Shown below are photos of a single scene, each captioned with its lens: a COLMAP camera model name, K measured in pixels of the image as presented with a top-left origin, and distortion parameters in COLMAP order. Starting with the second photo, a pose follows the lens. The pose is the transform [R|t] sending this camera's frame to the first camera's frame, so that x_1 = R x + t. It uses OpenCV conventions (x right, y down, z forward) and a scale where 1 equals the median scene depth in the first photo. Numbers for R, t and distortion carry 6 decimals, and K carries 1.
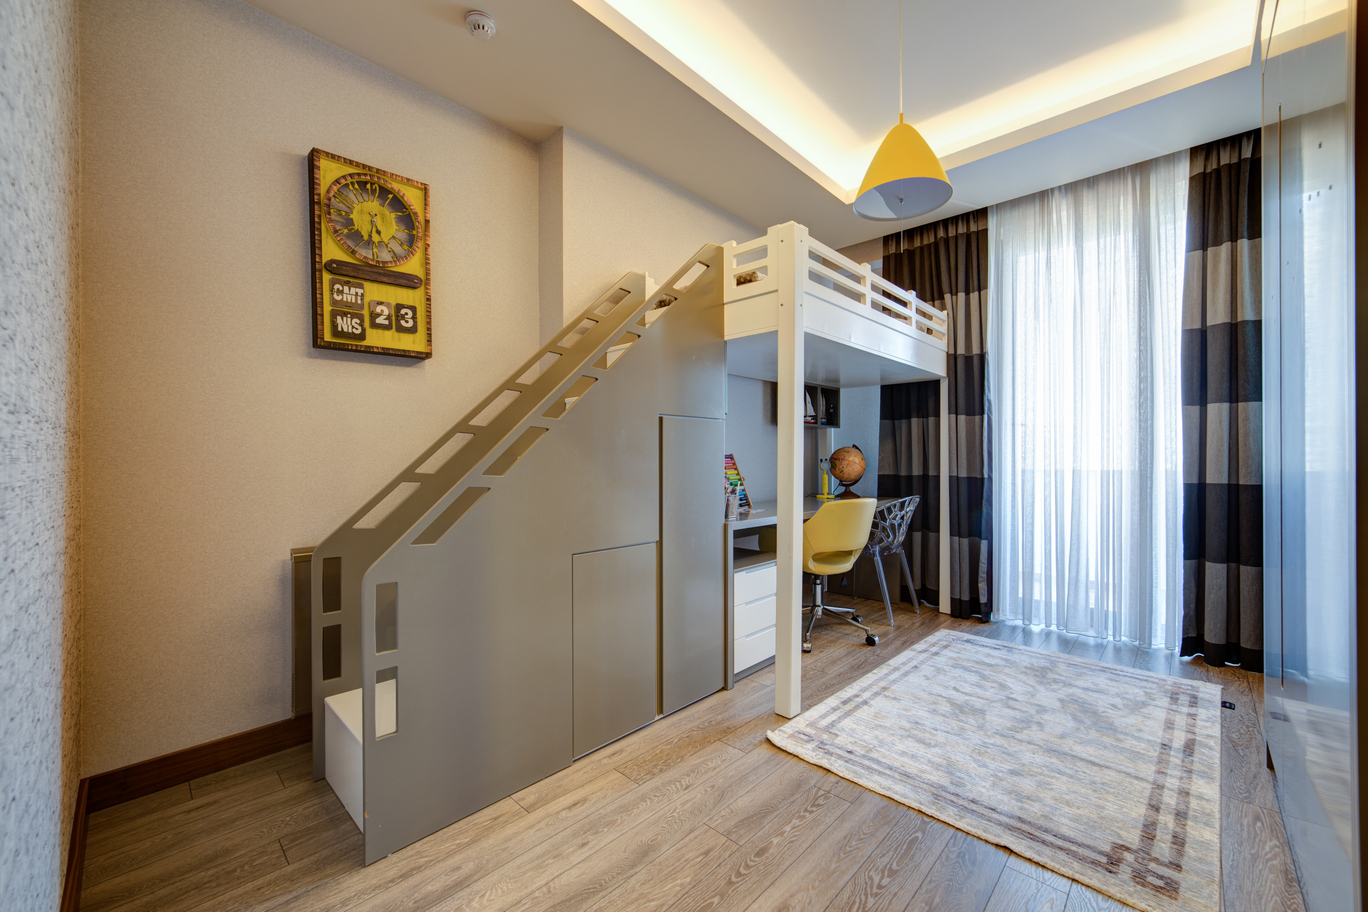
lens RADIAL K [[528.3, 0, 687.2], [0, 528.3, 457.4], [0, 0, 1]] dist [-0.013471, 0.007264]
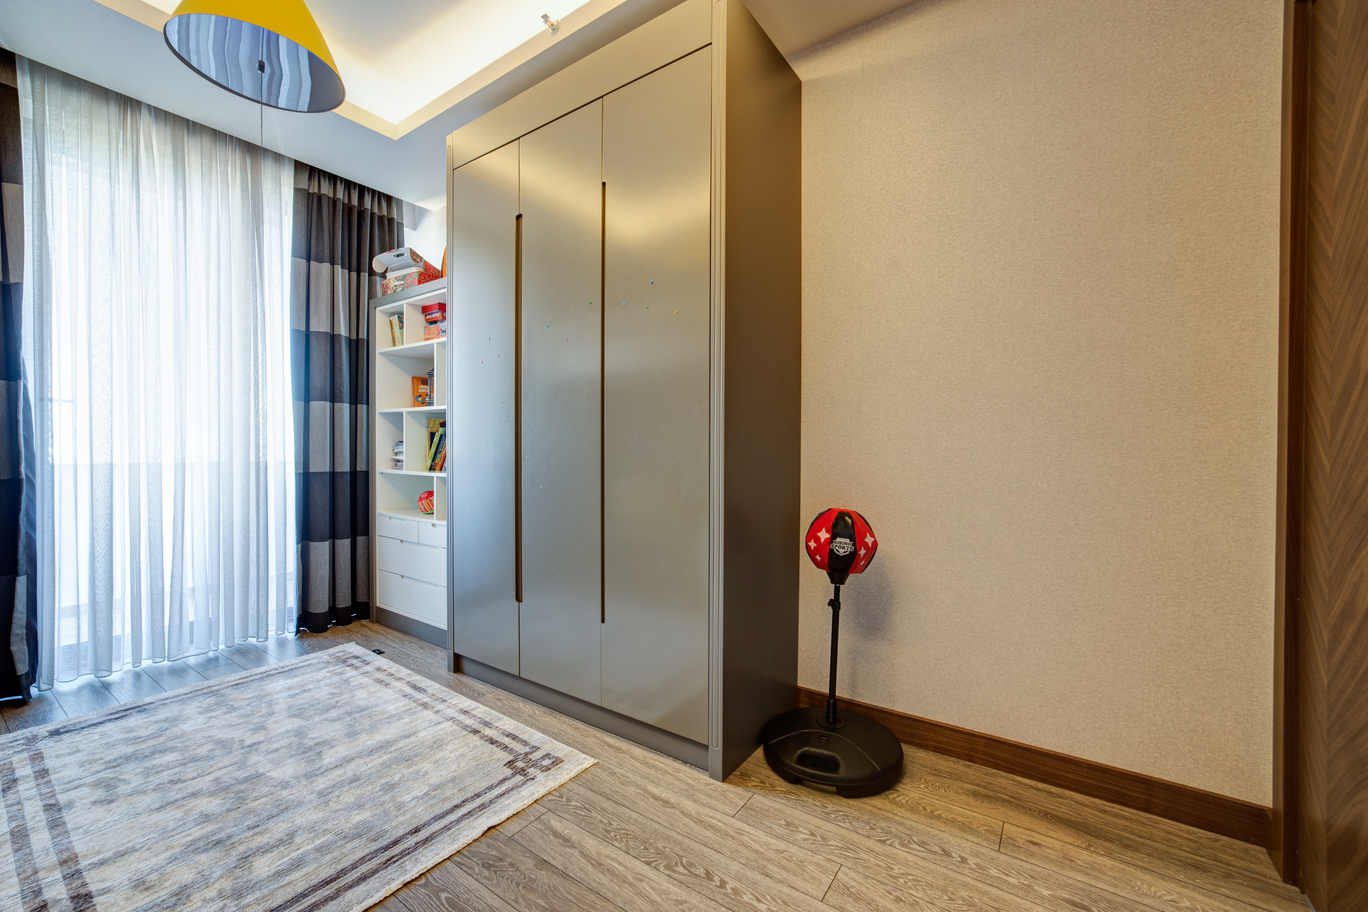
lens RADIAL K [[528.3, 0, 687.2], [0, 528.3, 457.4], [0, 0, 1]] dist [-0.013471, 0.007264]
pose [[-0.113881, -0.014528, 0.993388, -0.226416], [-0.005358, 0.999888, 0.014009, -0.002379], [-0.993480, -0.003727, -0.113946, 0.364394]]
